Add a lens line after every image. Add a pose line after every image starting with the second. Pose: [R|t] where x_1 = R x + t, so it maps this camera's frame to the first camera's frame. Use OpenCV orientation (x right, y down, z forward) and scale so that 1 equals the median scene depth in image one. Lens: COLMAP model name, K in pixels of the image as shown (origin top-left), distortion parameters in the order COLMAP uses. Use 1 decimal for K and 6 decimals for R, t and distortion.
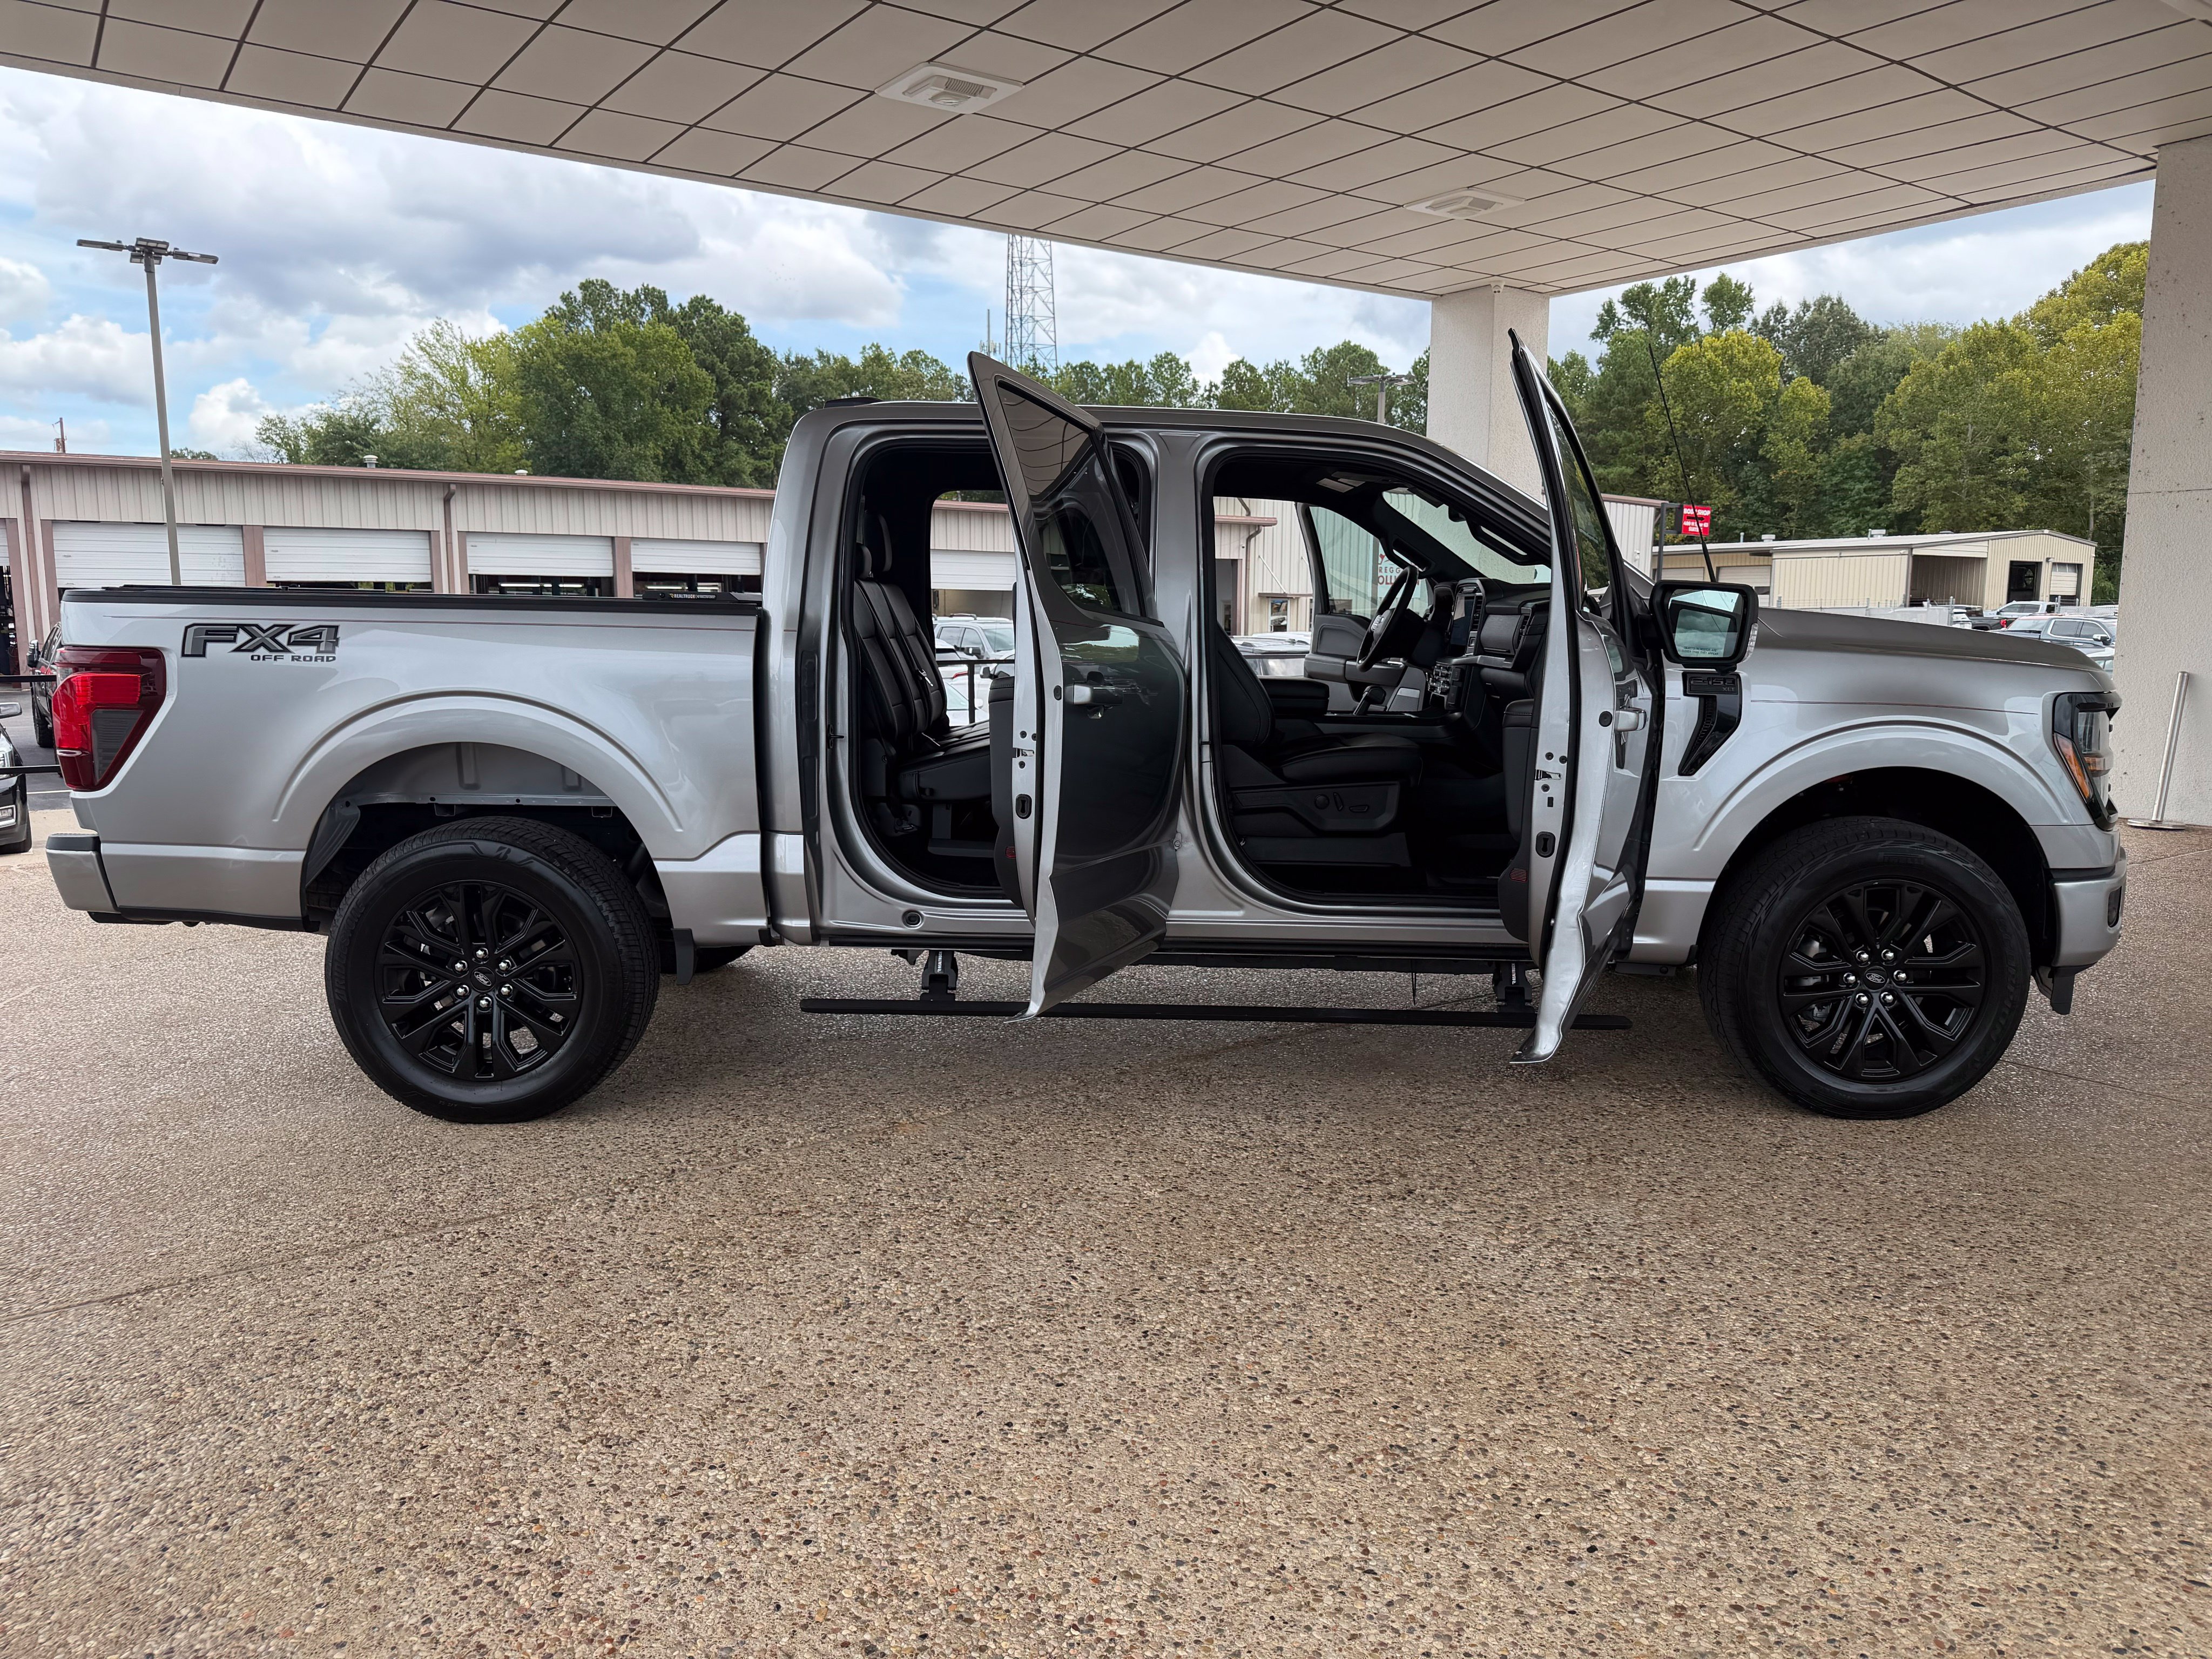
lens RADIAL K [[1573.7, 0, 1112.8], [0, 1573.7, 836.9], [0, 0, 1]] dist [-0.005080, -0.001864]
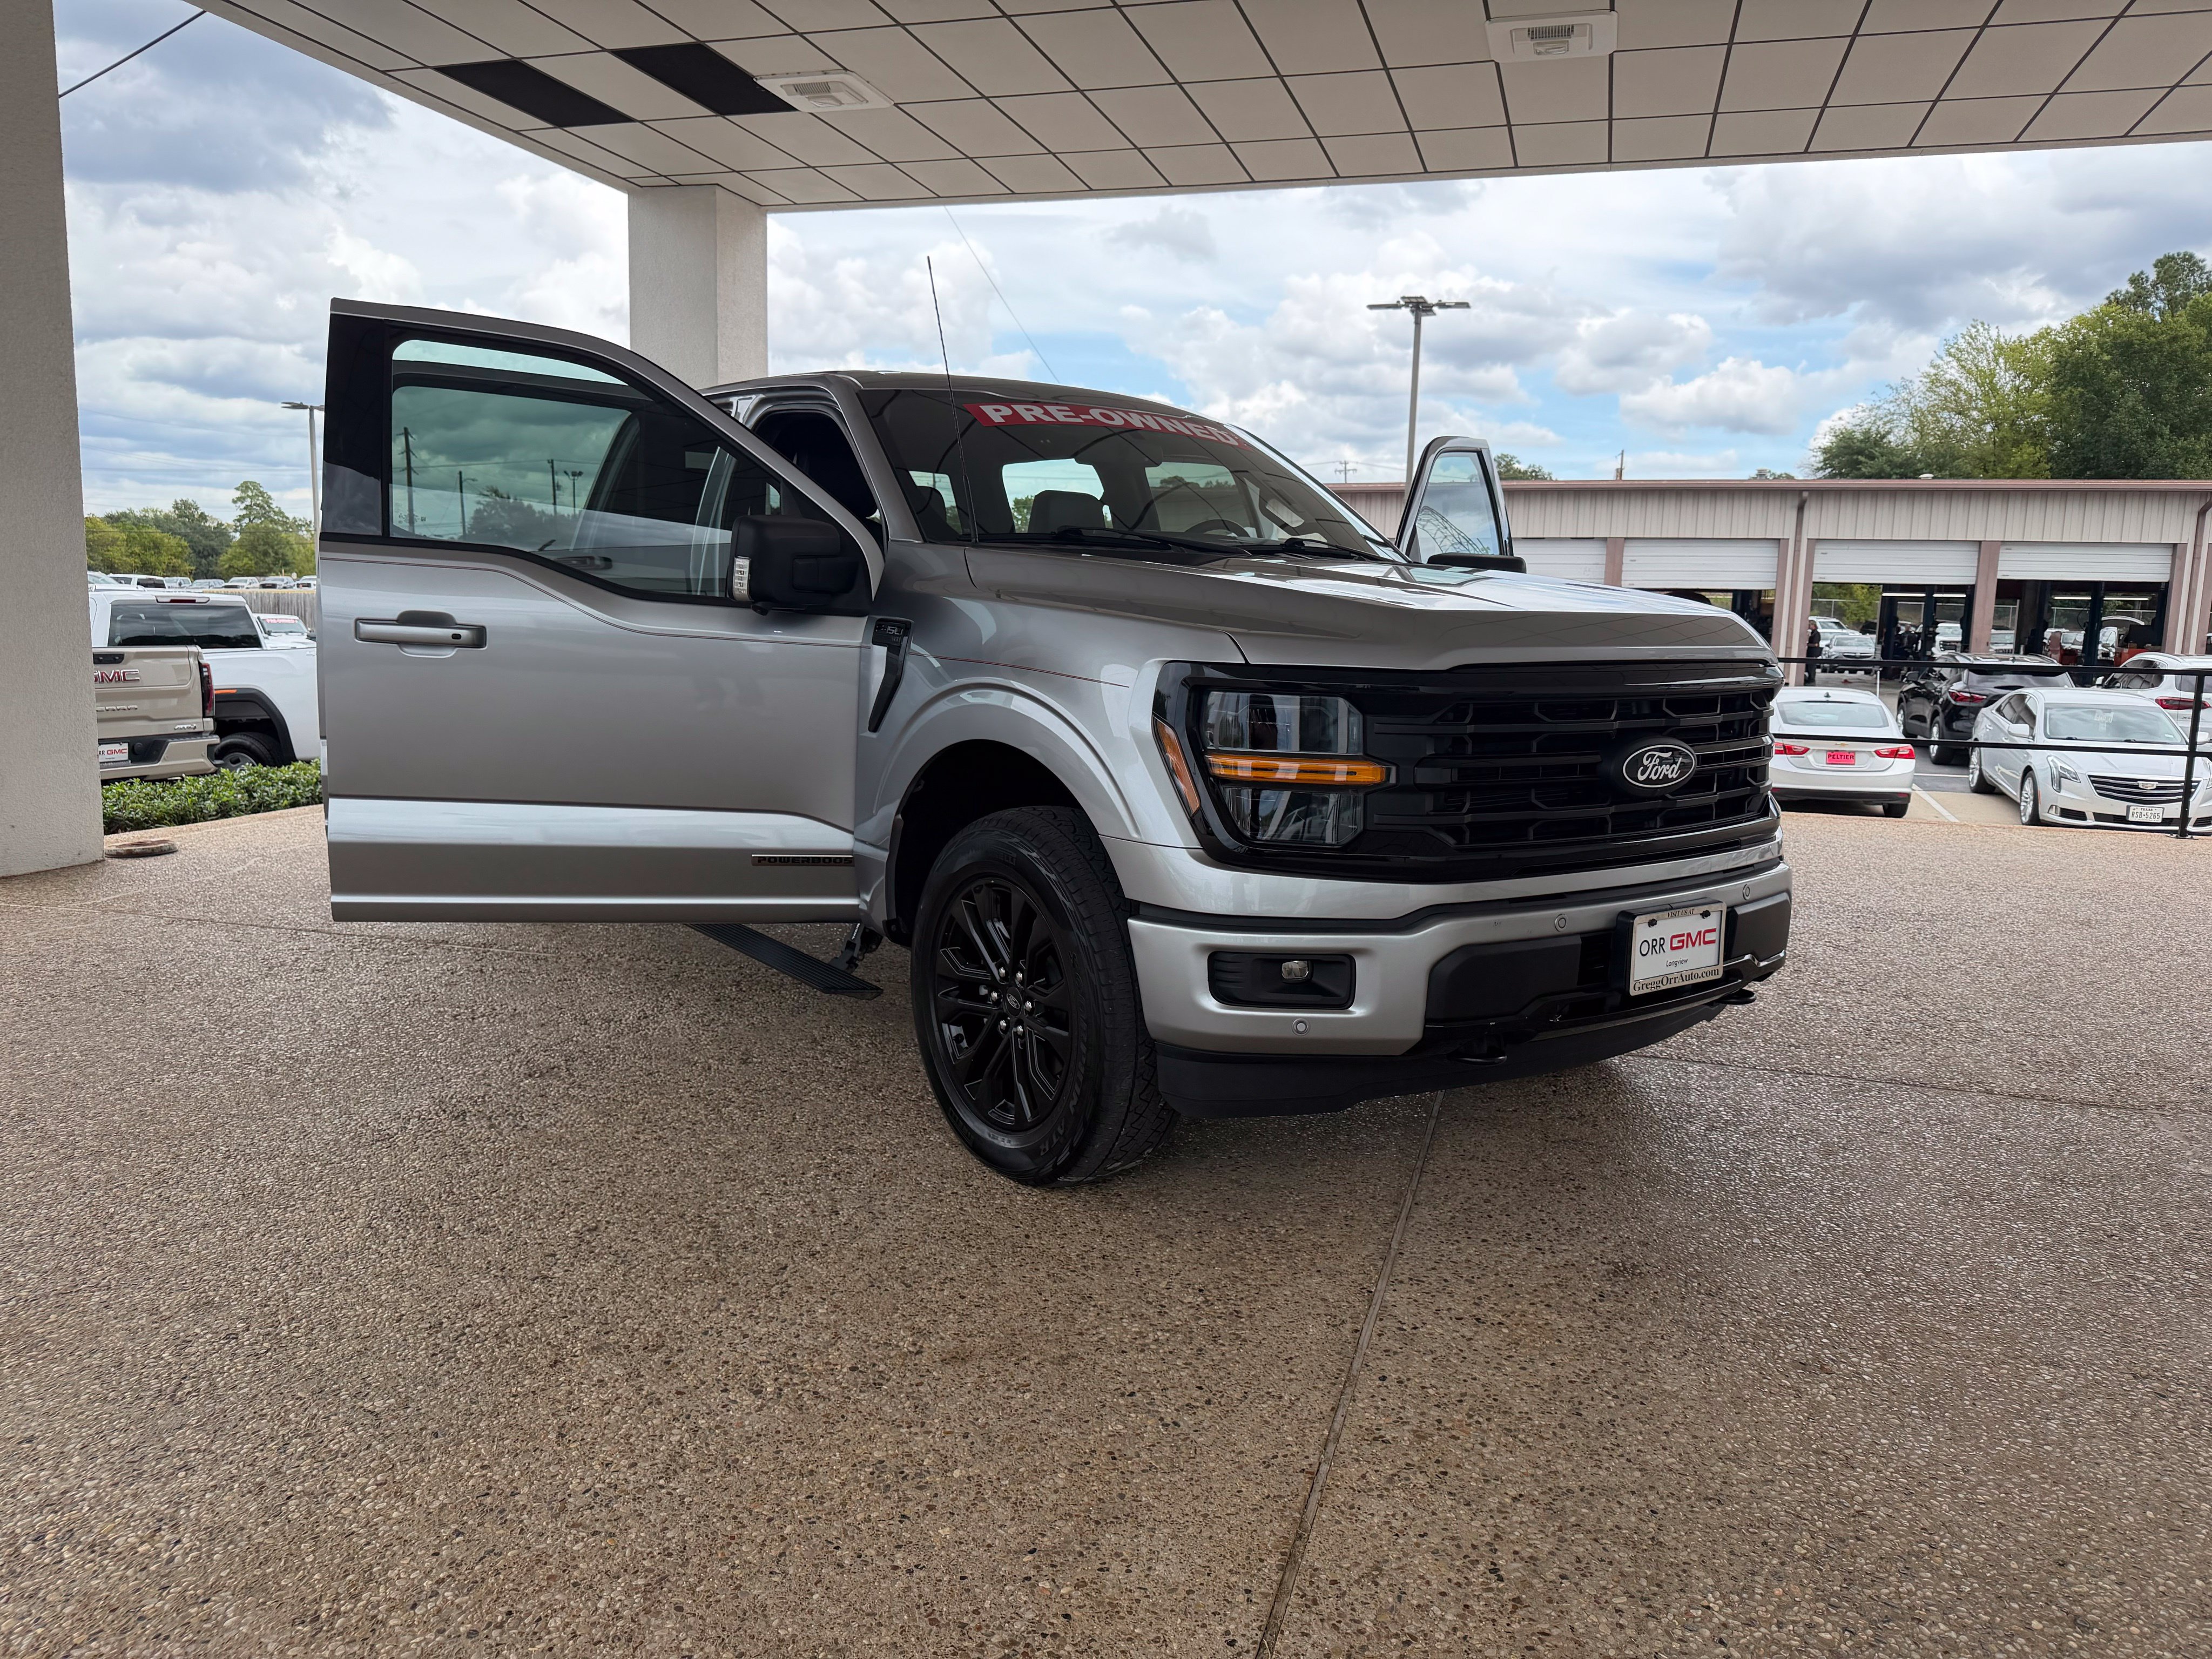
lens RADIAL K [[1571.0, 0, 1122.7], [0, 1571.0, 831.2], [0, 0, 1]] dist [0.002886, -0.009119]
pose [[0.609218, 0.123304, -0.783358, 1.203820], [-0.133336, 0.989701, 0.052087, -0.049463], [0.781713, 0.072718, 0.619384, 0.567003]]
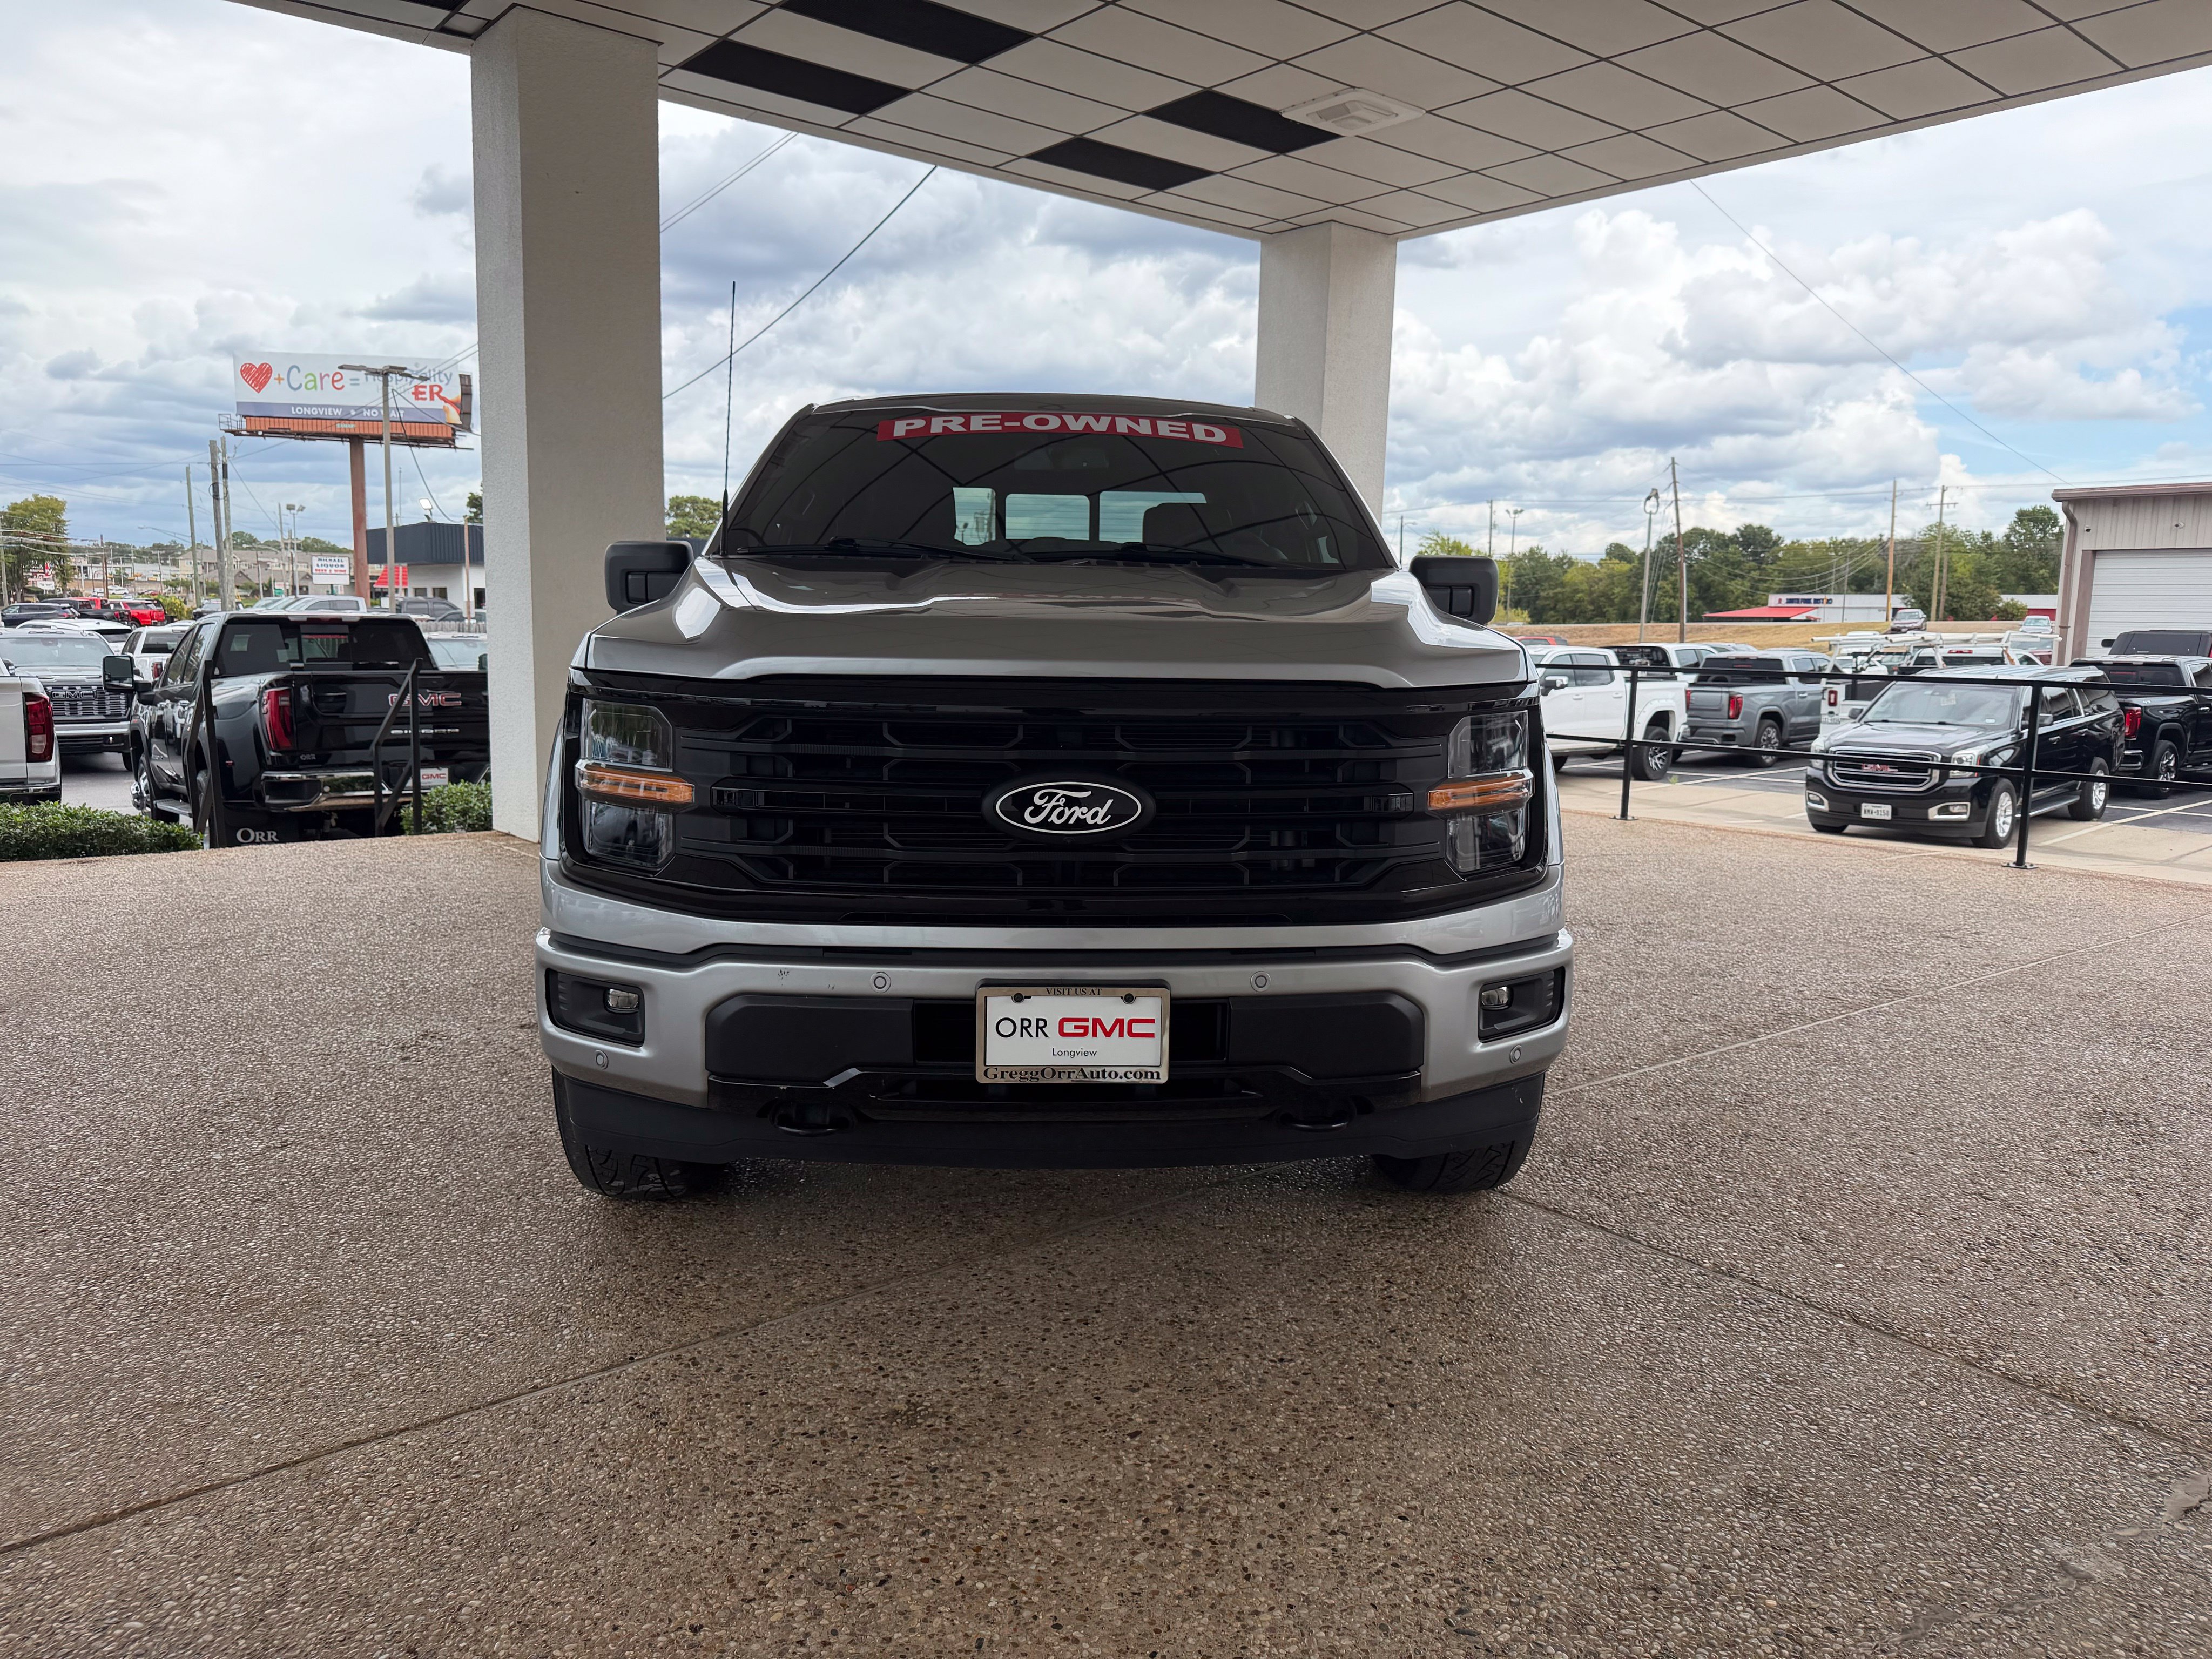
lens RADIAL K [[1570.3, 0, 1118.9], [0, 1570.3, 828.1], [0, 0, 1]] dist [0.042469, -0.041611]
pose [[0.070833, 0.128111, -0.989227, 1.376978], [-0.160526, 0.980256, 0.115455, -0.144160], [0.984487, 0.150619, 0.090000, 1.220170]]
